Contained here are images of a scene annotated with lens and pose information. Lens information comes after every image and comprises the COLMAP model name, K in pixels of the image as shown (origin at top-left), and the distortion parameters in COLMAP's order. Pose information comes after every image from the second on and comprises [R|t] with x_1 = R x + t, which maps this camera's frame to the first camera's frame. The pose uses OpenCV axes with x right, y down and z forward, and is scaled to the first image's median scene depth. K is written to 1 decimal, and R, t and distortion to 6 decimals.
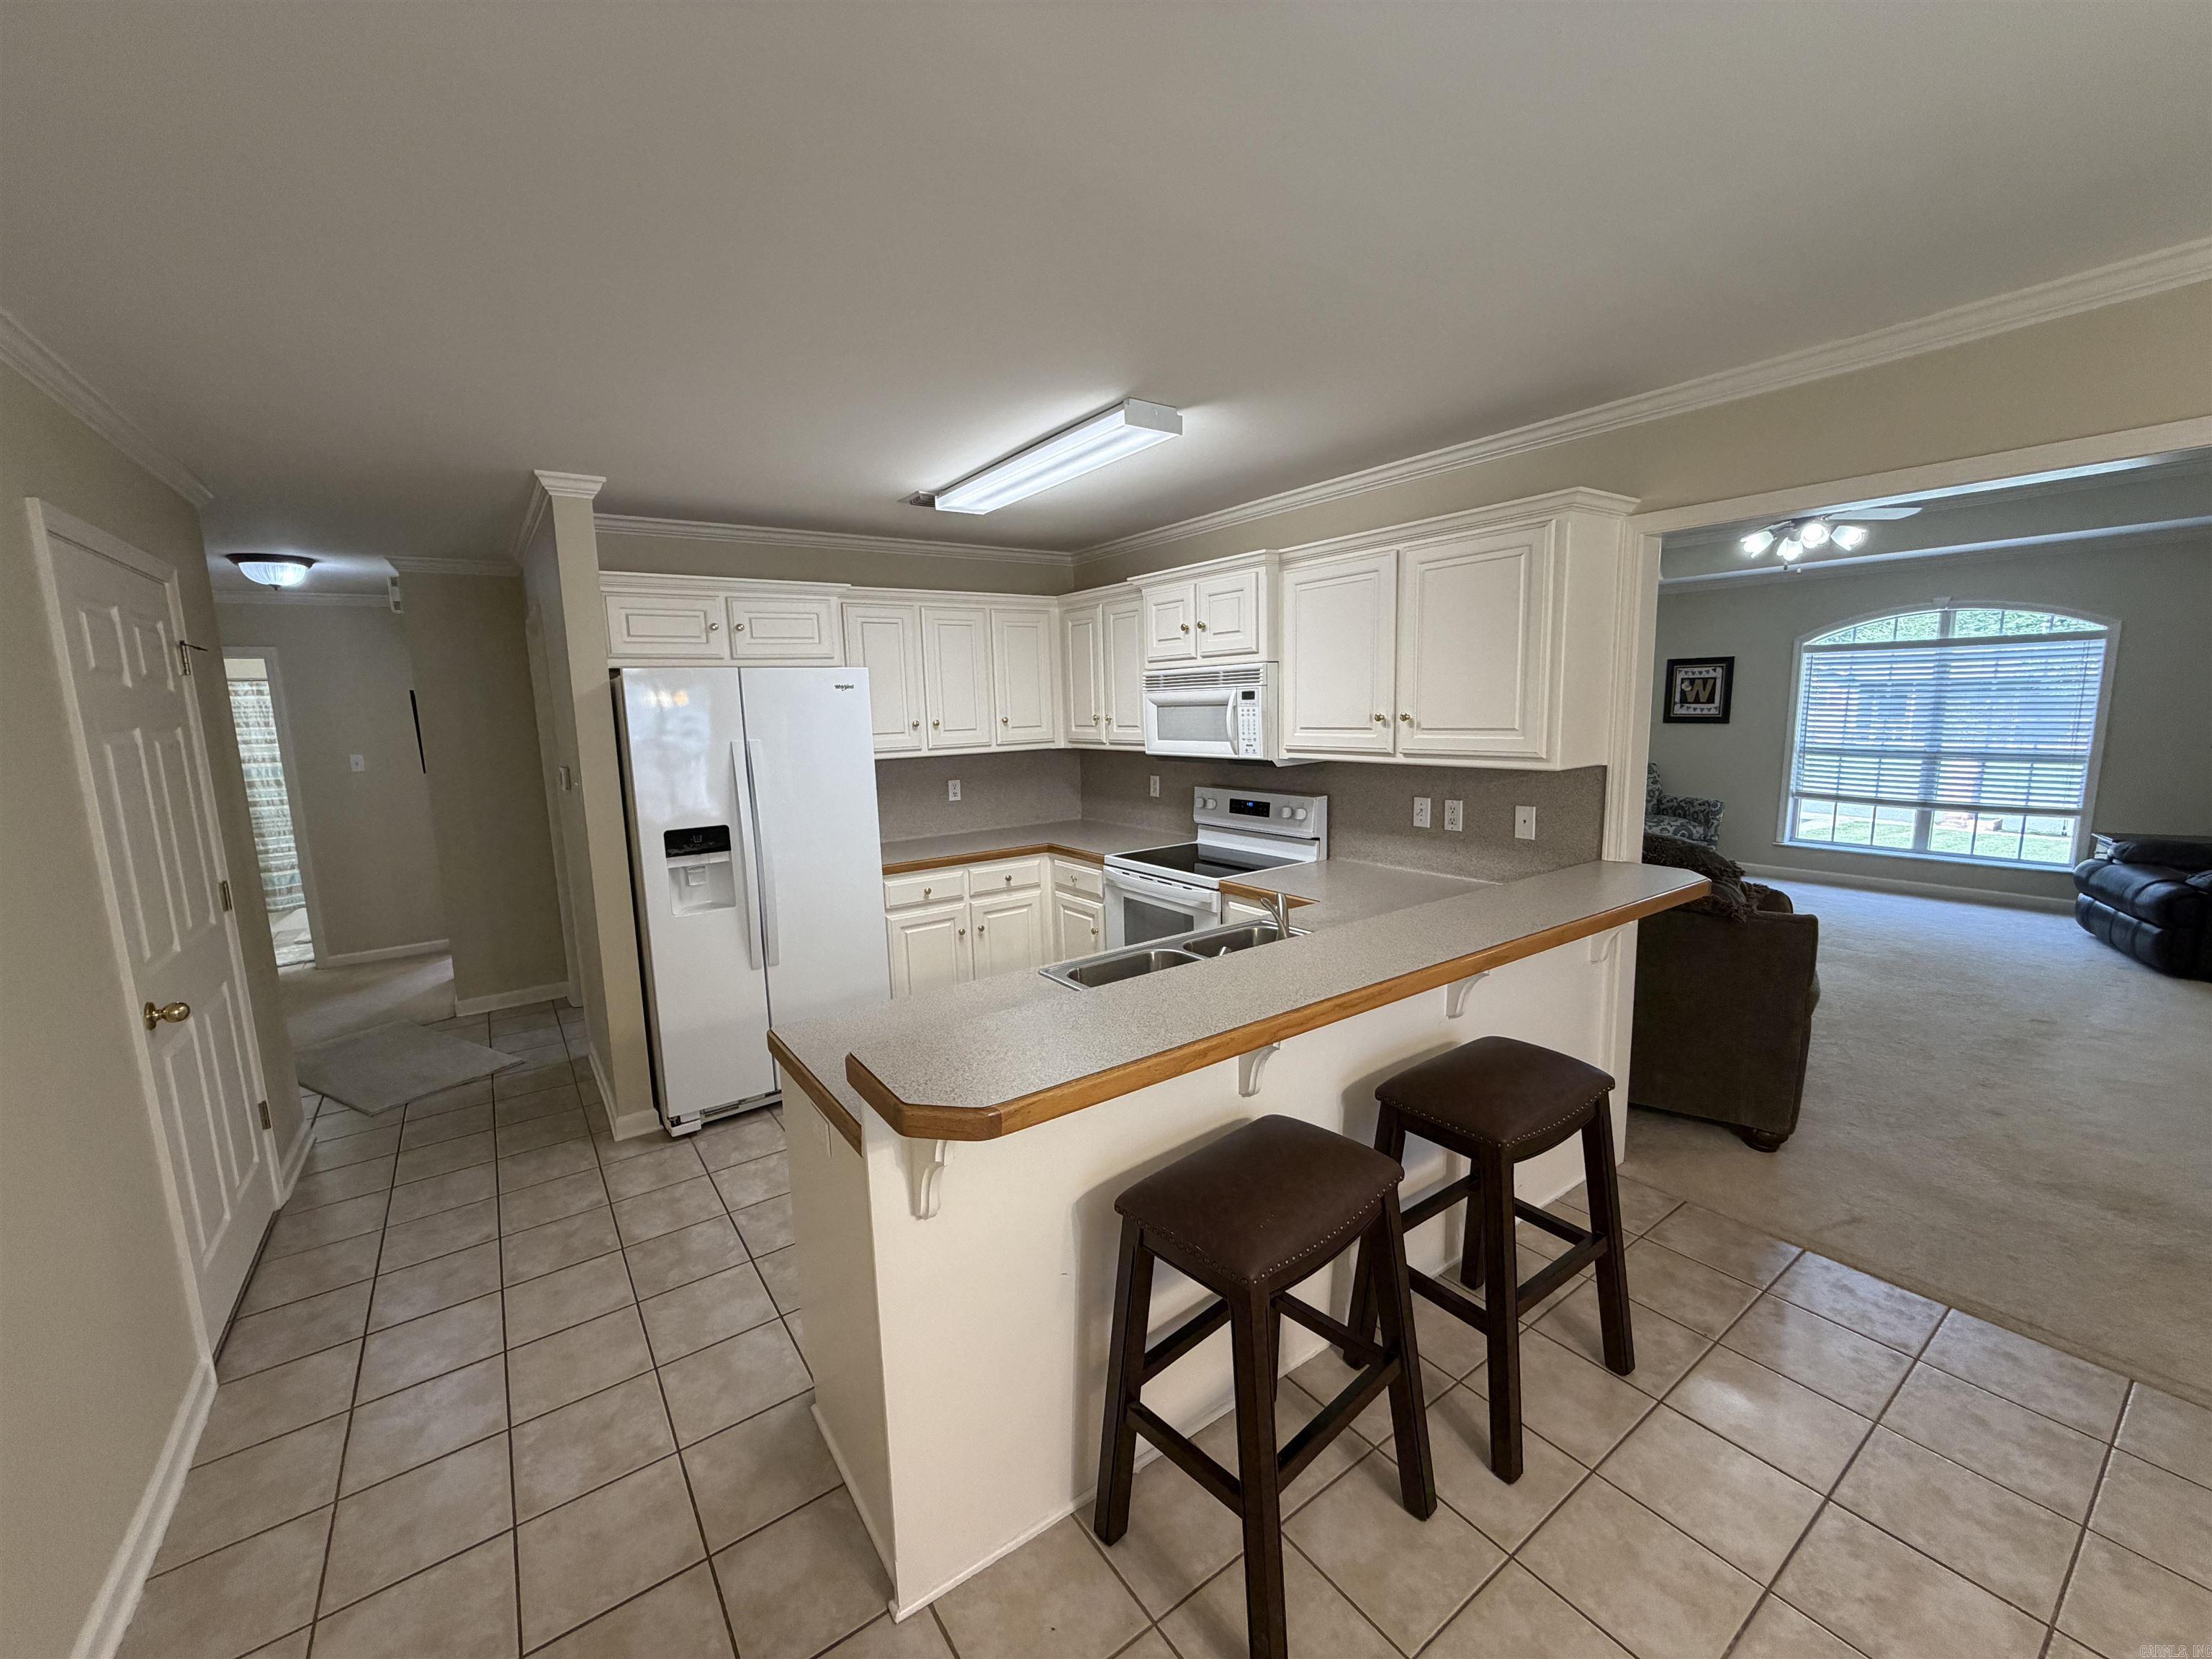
lens RADIAL K [[880.7, 0, 1096.9], [0, 880.7, 832.0], [0, 0, 1]] dist [-0.001951, 0.000051]
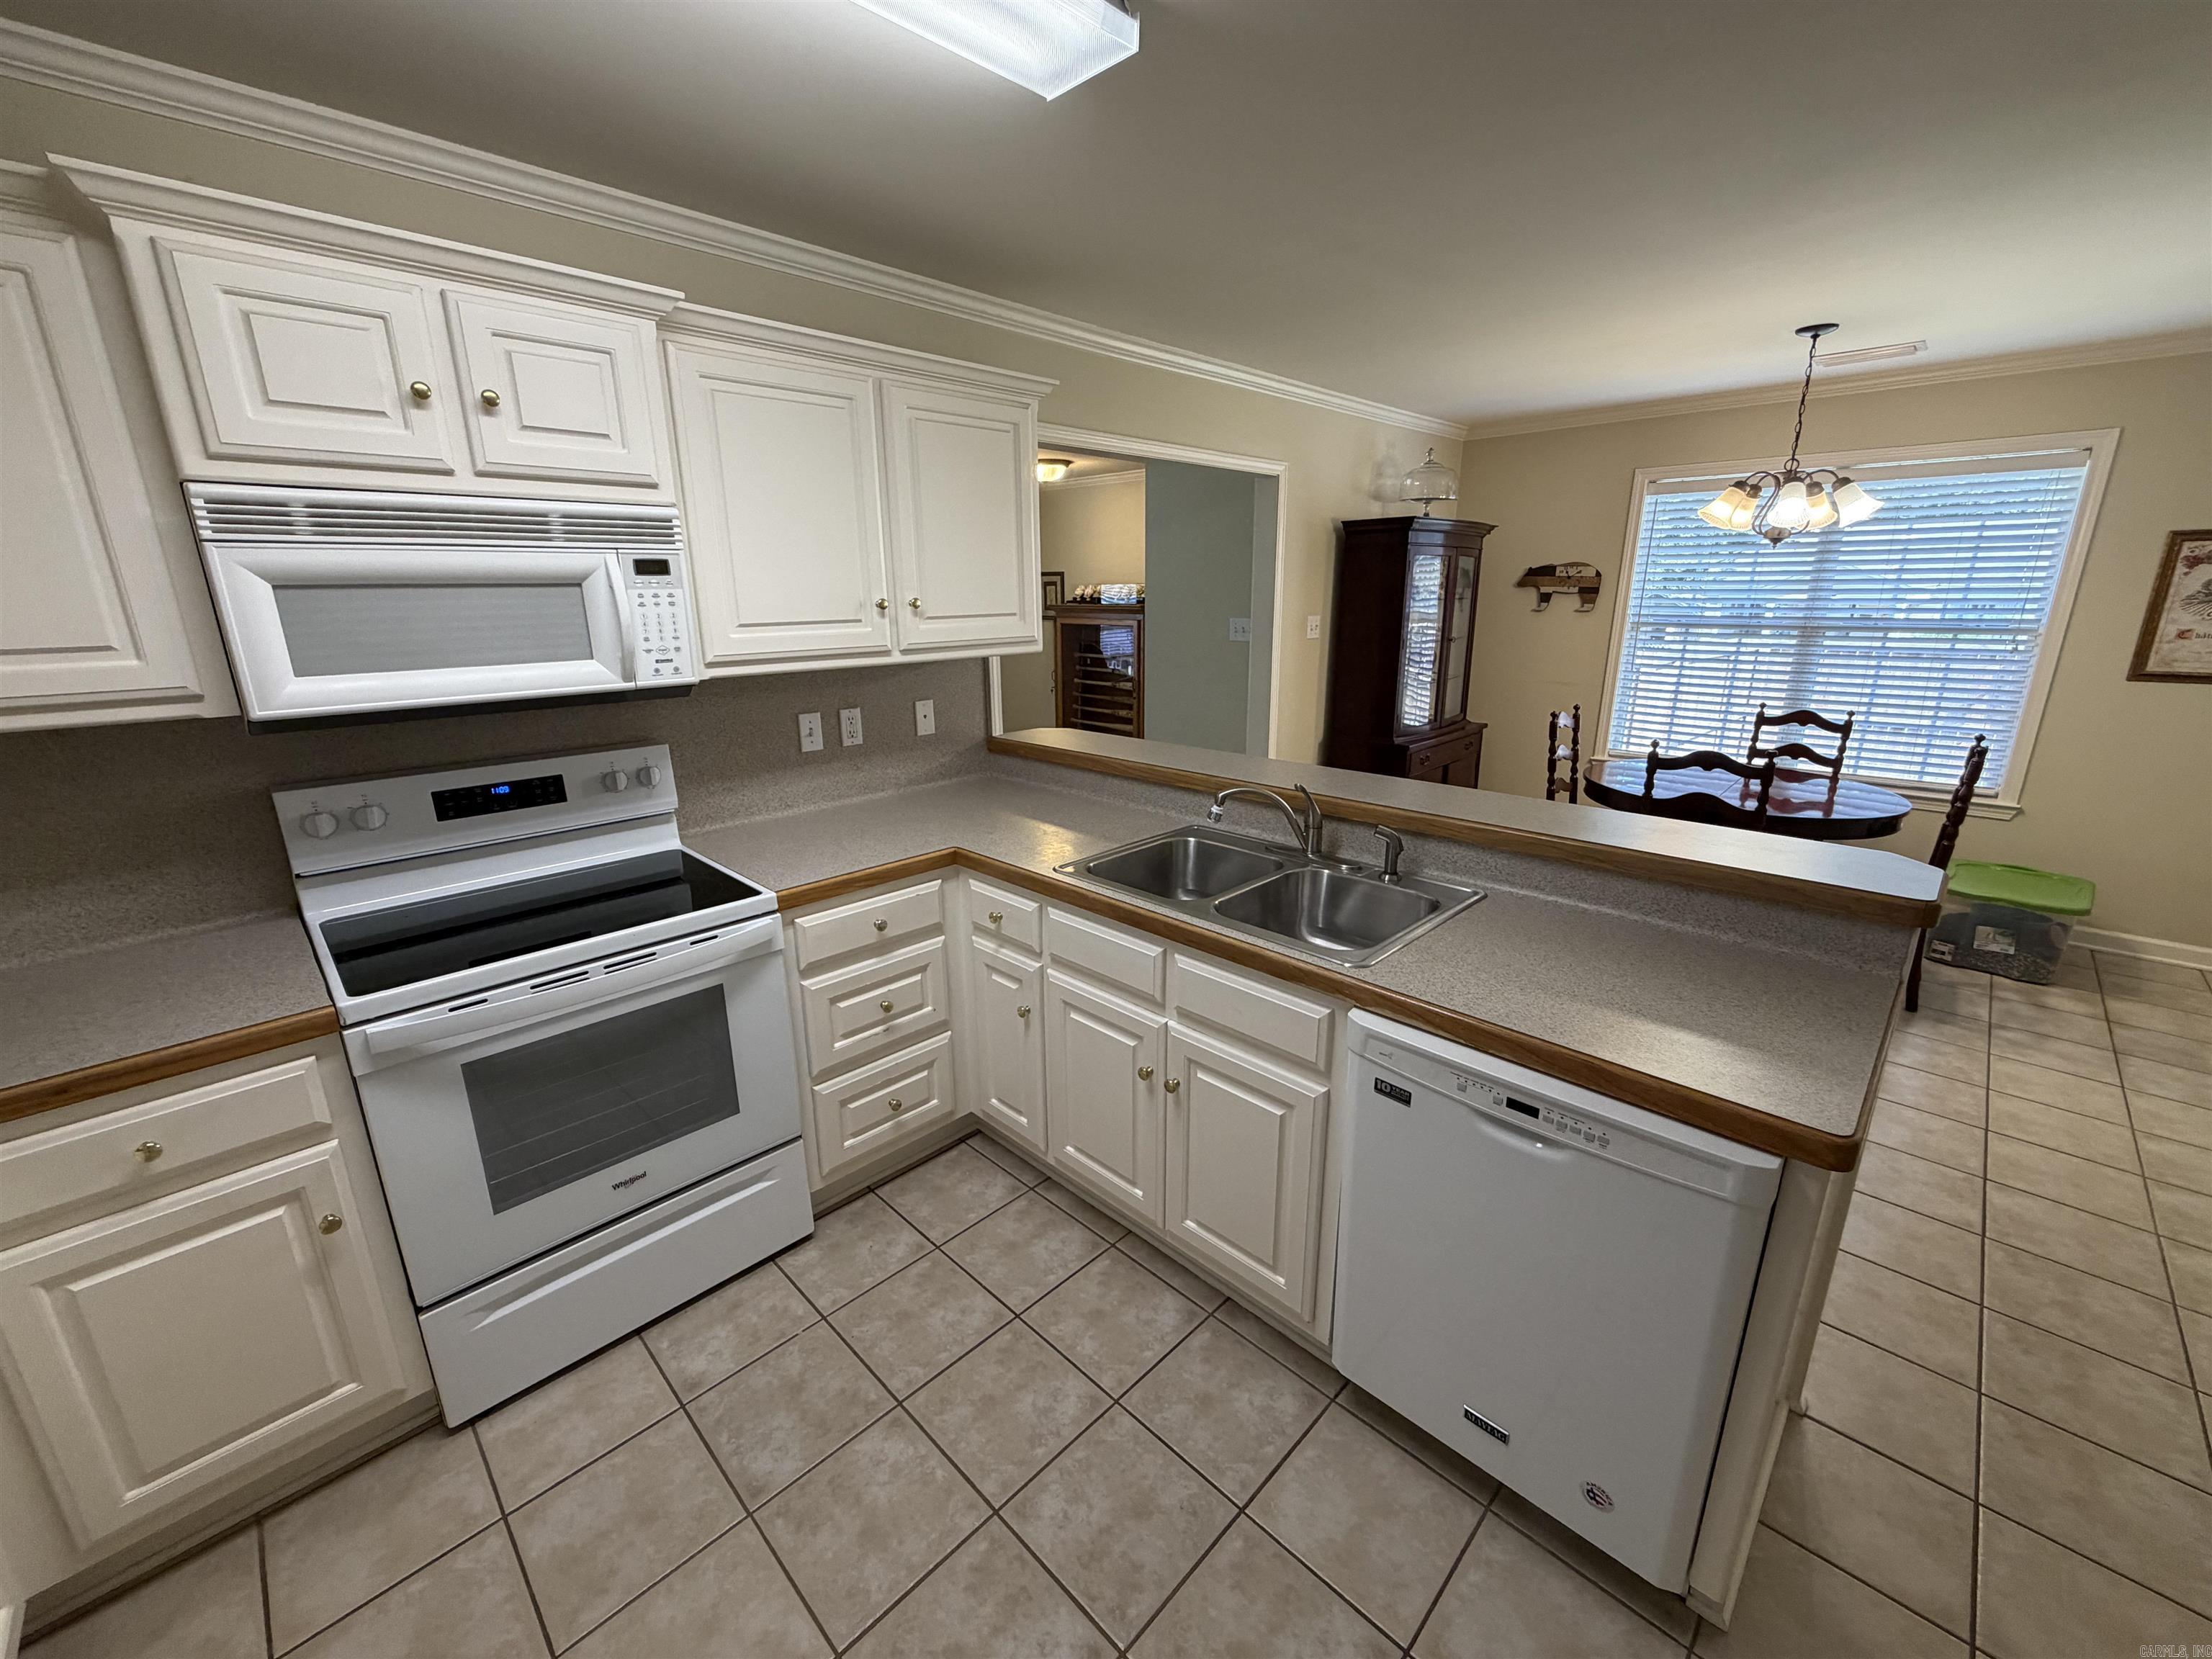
lens RADIAL K [[880.7, 0, 1100.4], [0, 880.7, 828.9], [0, 0, 1]] dist [-0.001951, 0.000051]
pose [[-0.179711, -0.230463, 0.956342, -0.411639], [0.158450, 0.952694, 0.259360, -0.094639], [-0.970875, 0.198143, -0.134693, 0.804073]]
